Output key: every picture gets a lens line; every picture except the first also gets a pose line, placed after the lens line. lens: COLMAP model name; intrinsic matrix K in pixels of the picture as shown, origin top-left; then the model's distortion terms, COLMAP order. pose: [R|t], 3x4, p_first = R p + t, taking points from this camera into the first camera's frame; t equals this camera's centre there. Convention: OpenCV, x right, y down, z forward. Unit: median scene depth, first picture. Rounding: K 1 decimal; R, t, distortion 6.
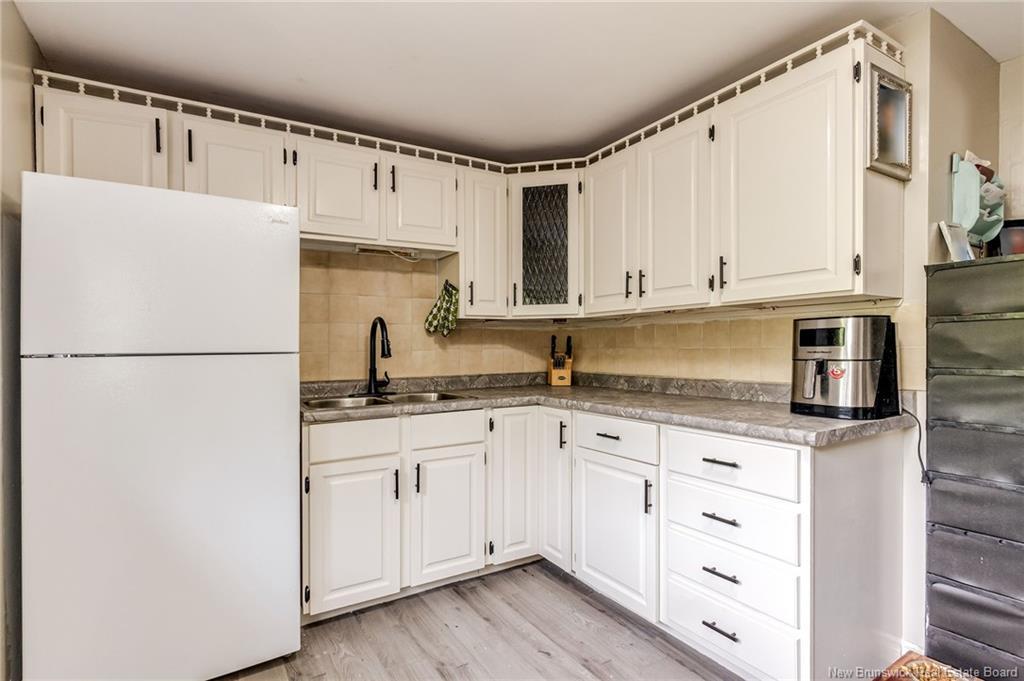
lens RADIAL K [[508.9, 0, 512.7], [0, 508.9, 345.9], [0, 0, 1]] dist [0.000853, 0.001143]
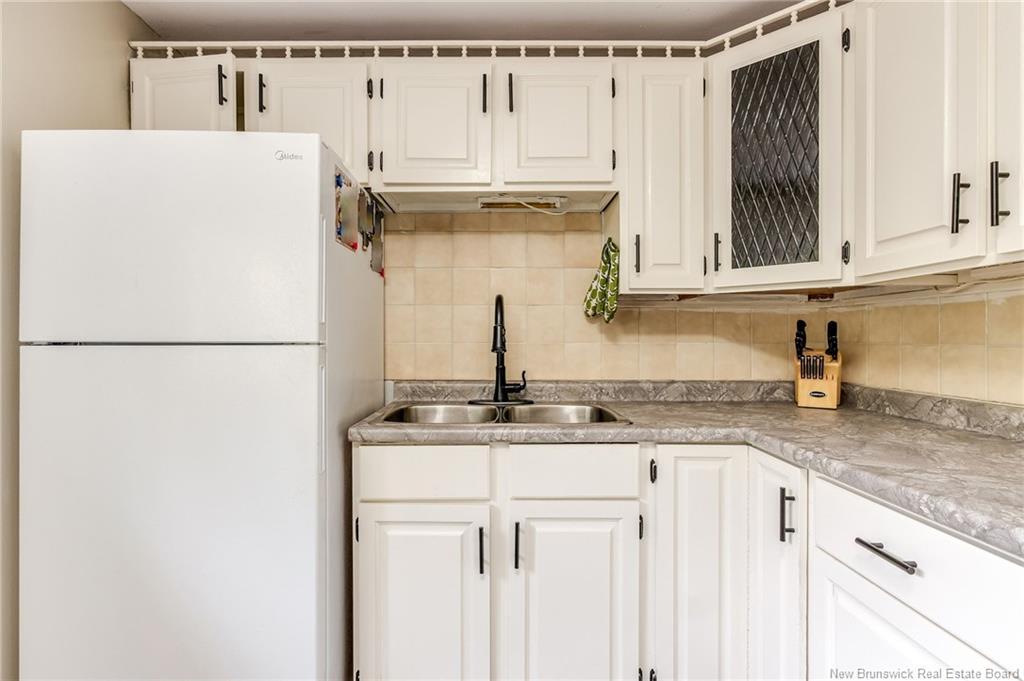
lens RADIAL K [[508.9, 0, 508.3], [0, 508.9, 329.5], [0, 0, 1]] dist [0.000853, 0.001143]
pose [[0.855923, 0.003263, -0.517093, 0.109873], [-0.009673, 0.999906, -0.009701, -0.001512], [0.517013, 0.013305, 0.855874, 0.378191]]
